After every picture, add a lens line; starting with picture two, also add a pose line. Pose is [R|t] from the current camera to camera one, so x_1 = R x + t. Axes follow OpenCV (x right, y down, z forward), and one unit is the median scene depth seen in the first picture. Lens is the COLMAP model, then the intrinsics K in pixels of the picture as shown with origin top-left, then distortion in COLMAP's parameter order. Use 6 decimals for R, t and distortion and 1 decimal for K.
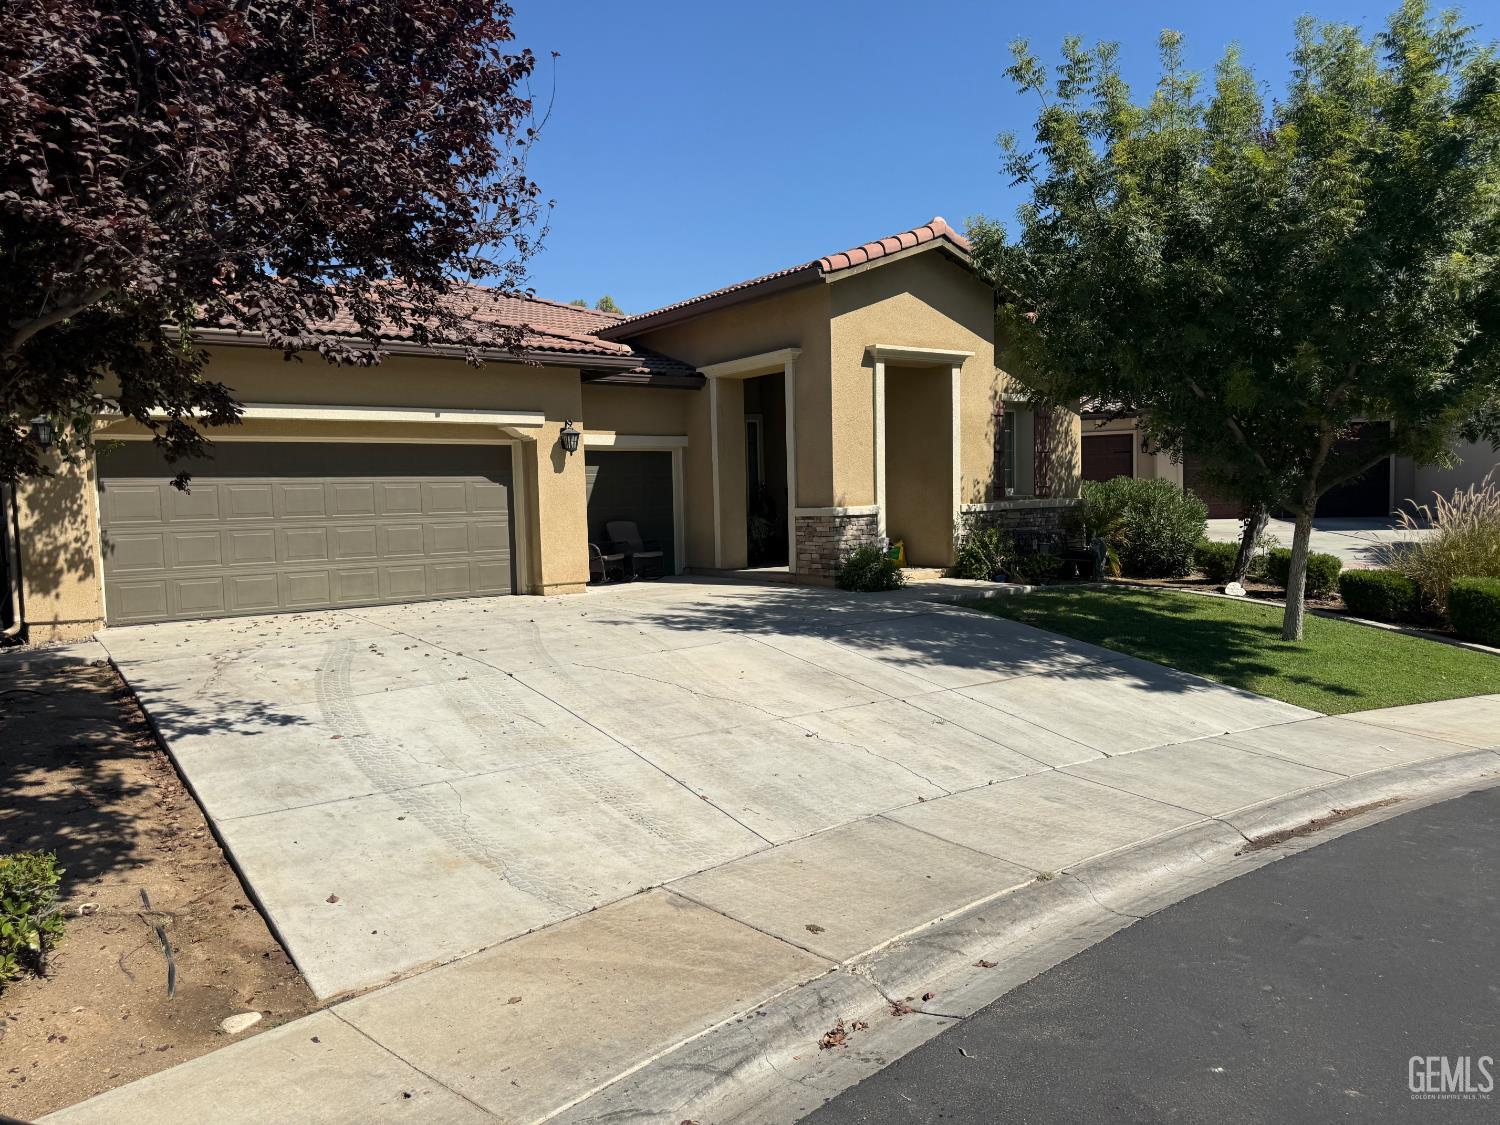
lens RADIAL K [[1040.0, 0, 750.0], [0, 1040.0, 562.5], [0, 0, 1]] dist [-0.006876, -0.003490]
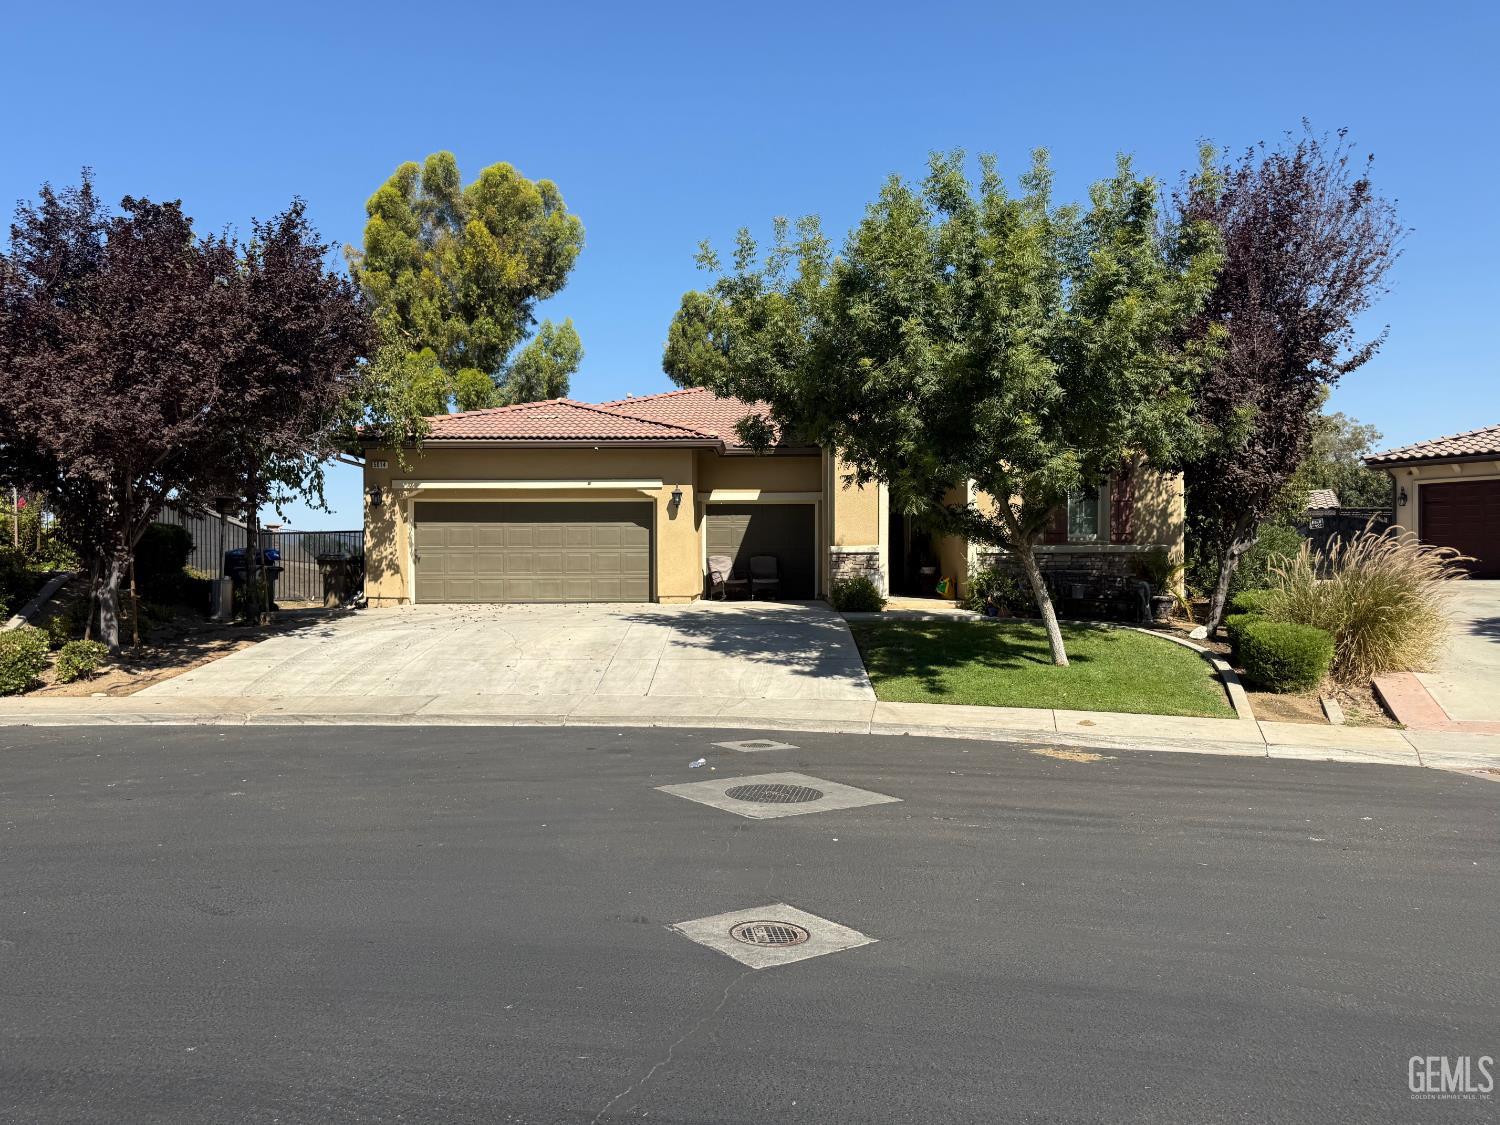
lens RADIAL K [[1056.2, 0, 750.0], [0, 1056.2, 562.5], [0, 0, 1]] dist [0.020063, -0.004077]
pose [[0.795799, 0.022798, -0.605132, 0.804098], [-0.054784, 0.997904, -0.034450, 0.018585], [0.603078, 0.060567, 0.795380, -0.107319]]
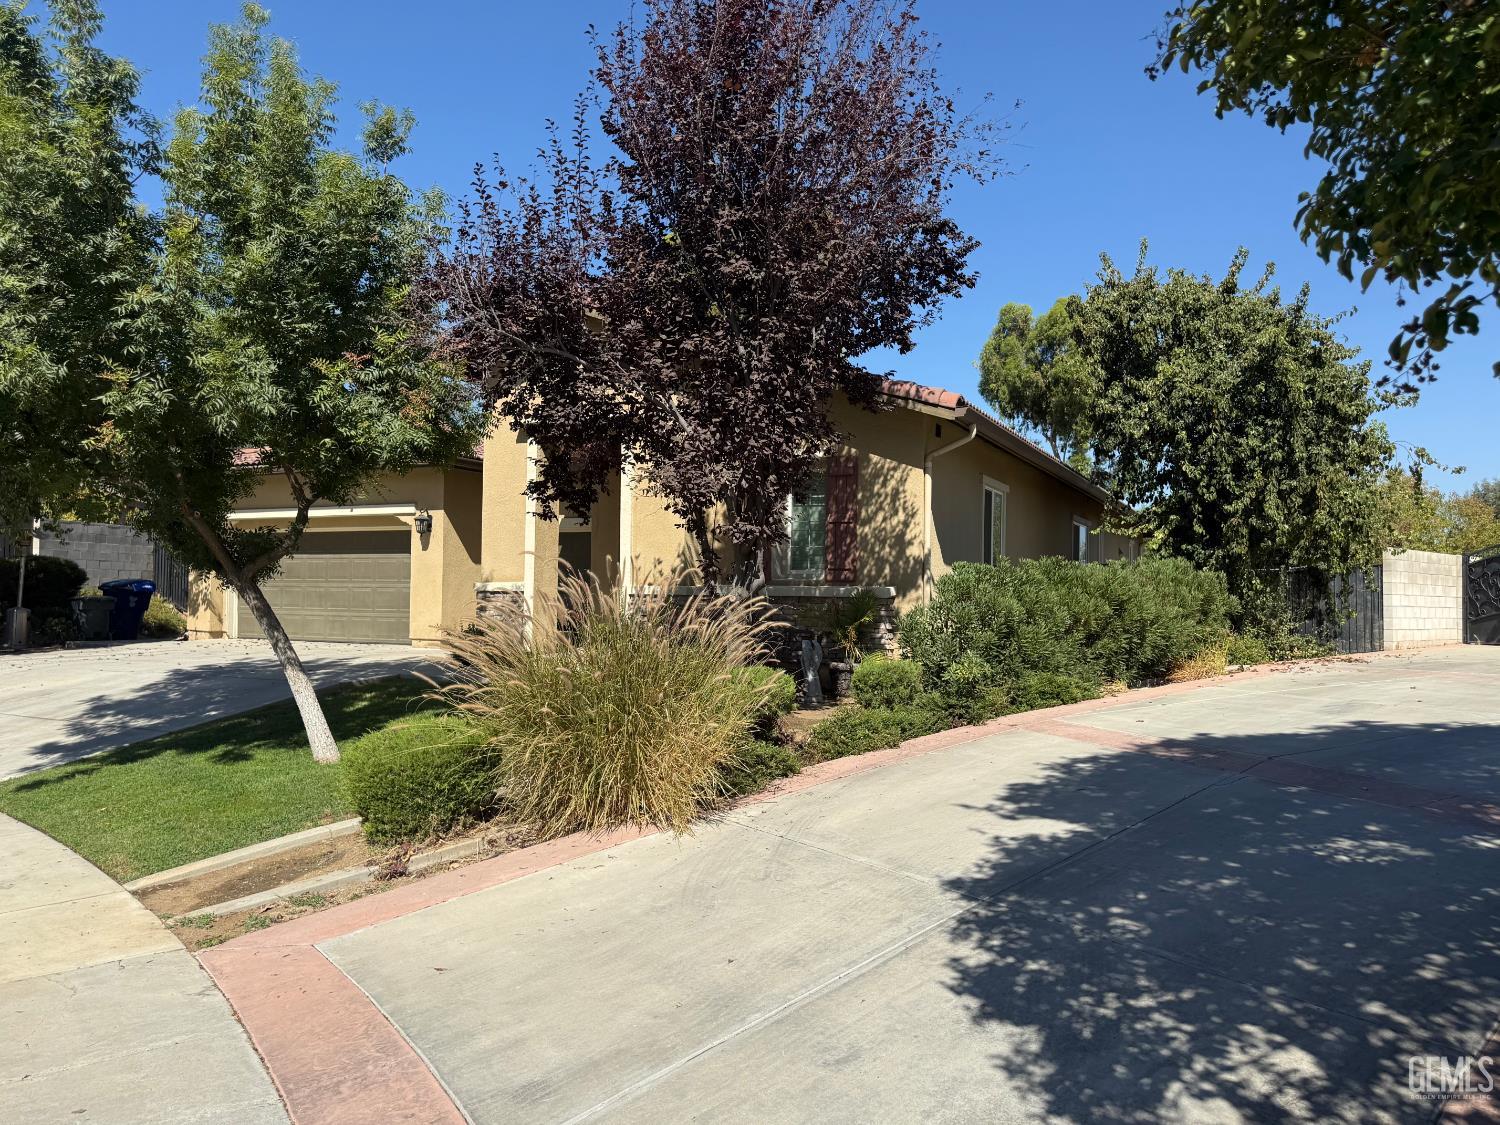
lens RADIAL K [[1072.7, 0, 921.6], [0, 1072.7, 564.5], [0, 0, 1]] dist [-0.081271, 0.001226]
pose [[0.560054, 0.007595, -0.828421, 1.189529], [-0.075970, 0.996216, -0.042227, -0.062848], [0.824965, 0.086585, 0.558512, 0.792761]]
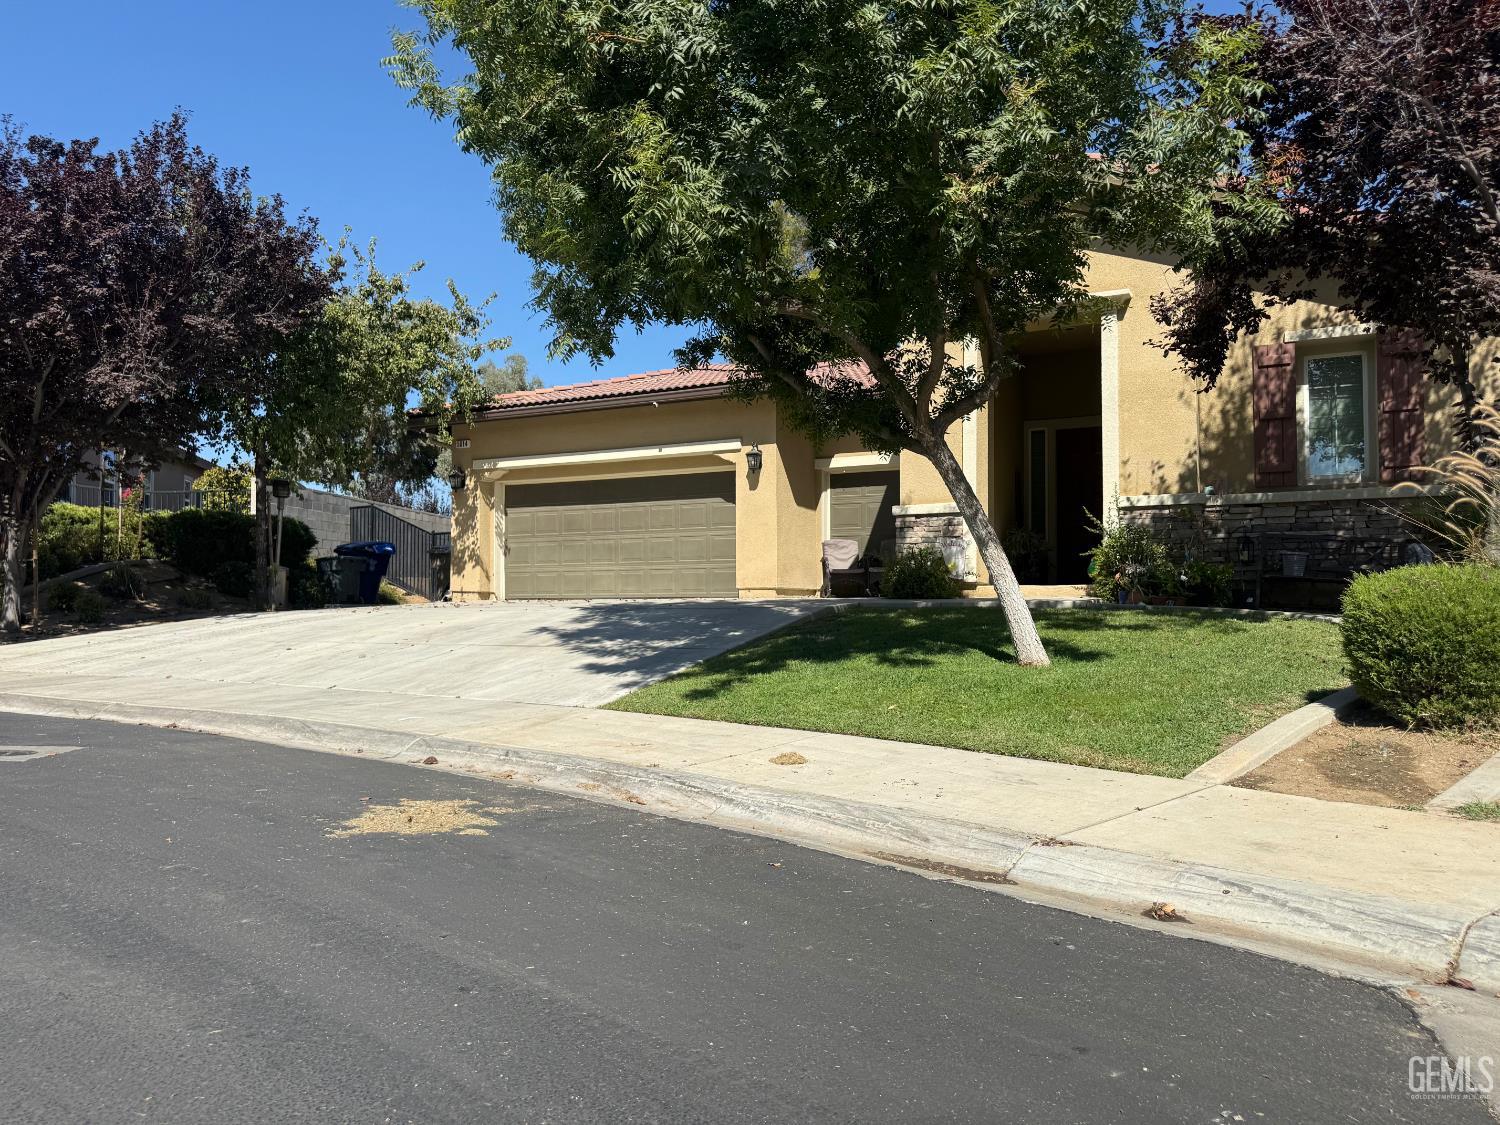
lens RADIAL K [[1056.2, 0, 750.0], [0, 1056.2, 562.5], [0, 0, 1]] dist [0.020063, -0.004077]
pose [[0.456720, -0.012199, -0.889527, 0.839917], [-0.063692, 0.996892, -0.046373, 0.046236], [0.887328, 0.077836, 0.454523, 0.481209]]
